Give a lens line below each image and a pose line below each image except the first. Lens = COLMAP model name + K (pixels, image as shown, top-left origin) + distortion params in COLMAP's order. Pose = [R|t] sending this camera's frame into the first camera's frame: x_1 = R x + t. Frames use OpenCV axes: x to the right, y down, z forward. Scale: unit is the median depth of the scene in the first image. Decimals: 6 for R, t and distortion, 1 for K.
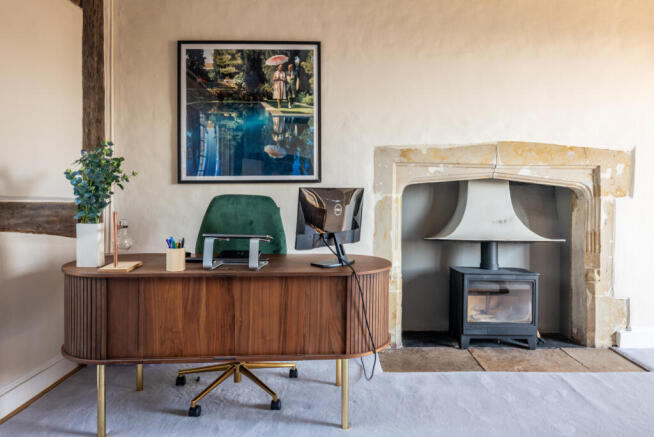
lens RADIAL K [[468.9, 0, 327.6], [0, 468.9, 201.5], [0, 0, 1]] dist [0.006095, 0.000442]
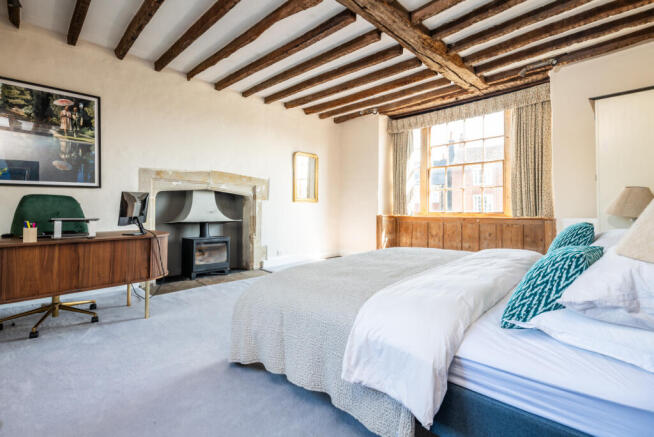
lens RADIAL K [[306.5, 0, 327.6], [0, 306.5, 203.7], [0, 0, 1]] dist [0.000232, 0.000038]
pose [[0.703306, 0.004782, 0.710871, -0.206213], [-0.004525, 0.999987, -0.002250, 0.010156], [-0.710873, -0.001634, 0.703319, -0.246441]]
